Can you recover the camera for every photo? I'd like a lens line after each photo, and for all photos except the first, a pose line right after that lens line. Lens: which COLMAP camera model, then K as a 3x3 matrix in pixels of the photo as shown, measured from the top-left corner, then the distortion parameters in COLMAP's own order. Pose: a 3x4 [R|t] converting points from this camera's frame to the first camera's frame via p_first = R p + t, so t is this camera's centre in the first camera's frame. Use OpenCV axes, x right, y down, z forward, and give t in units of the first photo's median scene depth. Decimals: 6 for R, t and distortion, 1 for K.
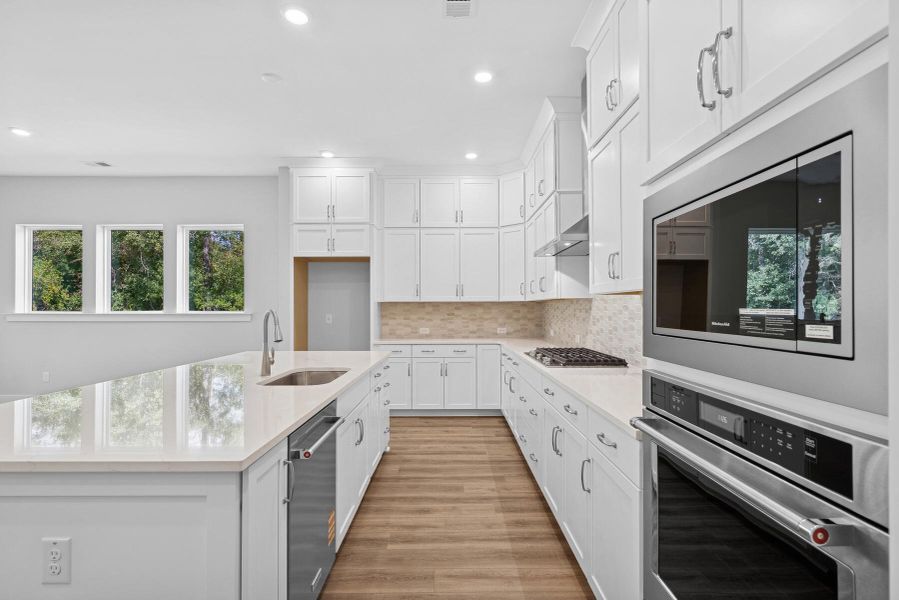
lens RADIAL K [[438.9, 0, 449.5], [0, 438.9, 300.0], [0, 0, 1]] dist [-0.018592, -0.000370]
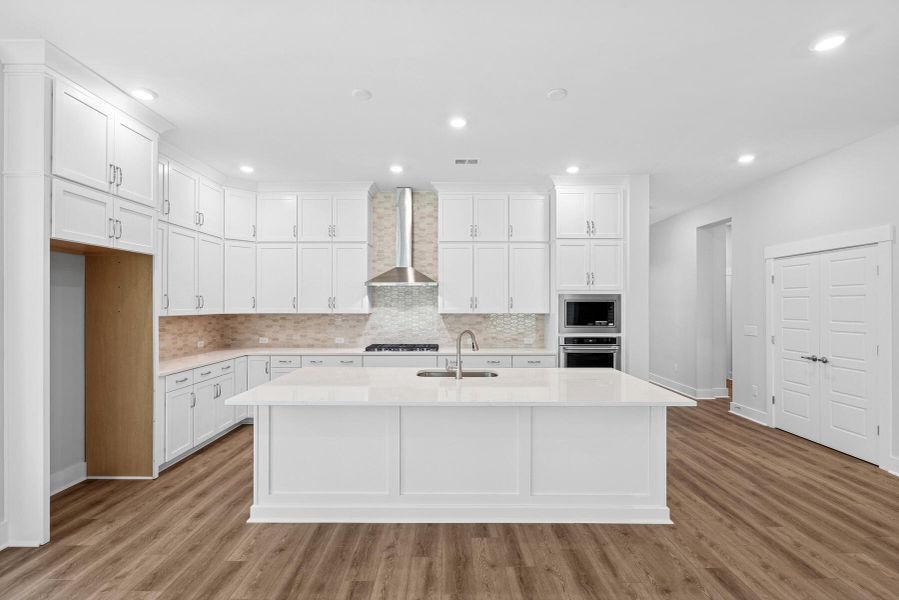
lens RADIAL K [[411.5, 0, 450.7], [0, 411.5, 303.1], [0, 0, 1]] dist [0.000819, 0.000589]
pose [[-0.005385, 0.007237, 0.999959, -0.818440], [-0.020056, 0.999772, -0.007343, -0.024656], [-0.999784, -0.020094, -0.005239, 0.493632]]
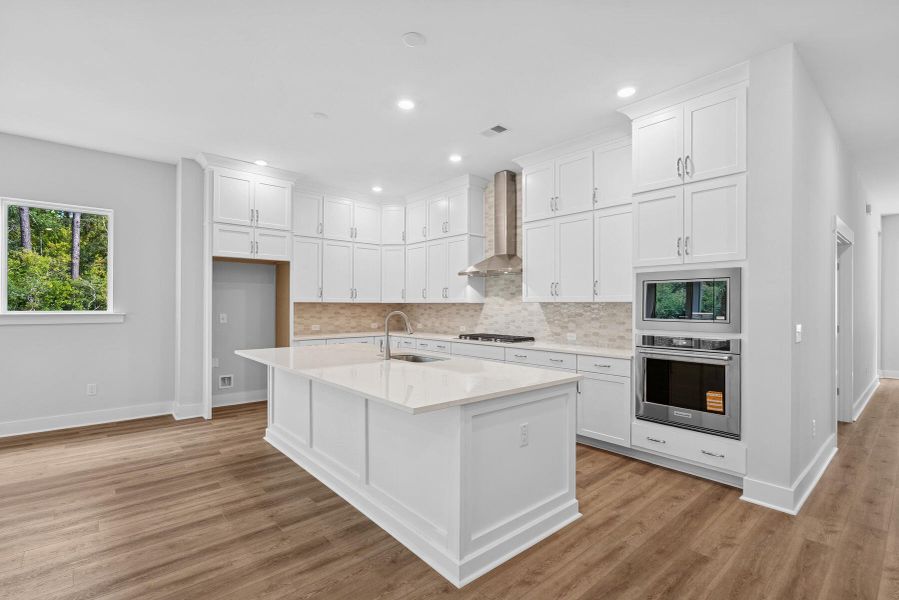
lens RADIAL K [[422.3, 0, 447.9], [0, 422.3, 302.2], [0, 0, 1]] dist [-0.000407, 0.000196]
pose [[0.755287, 0.011203, 0.655298, -0.551692], [-0.018619, 0.999817, 0.004368, -0.007694], [-0.655129, -0.015500, 0.755358, -0.065239]]
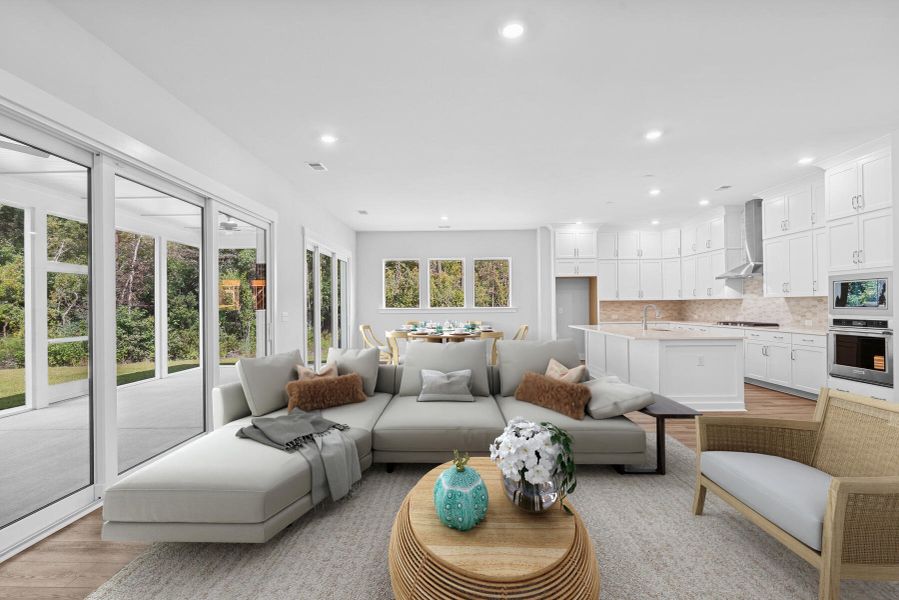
lens RADIAL K [[411.5, 0, 450.7], [0, 411.5, 303.1], [0, 0, 1]] dist [0.000819, 0.000589]
pose [[0.999958, -0.007302, -0.005607, -0.753417], [0.007373, 0.999890, 0.012864, -0.012943], [0.005513, -0.012905, 0.999902, -0.705600]]
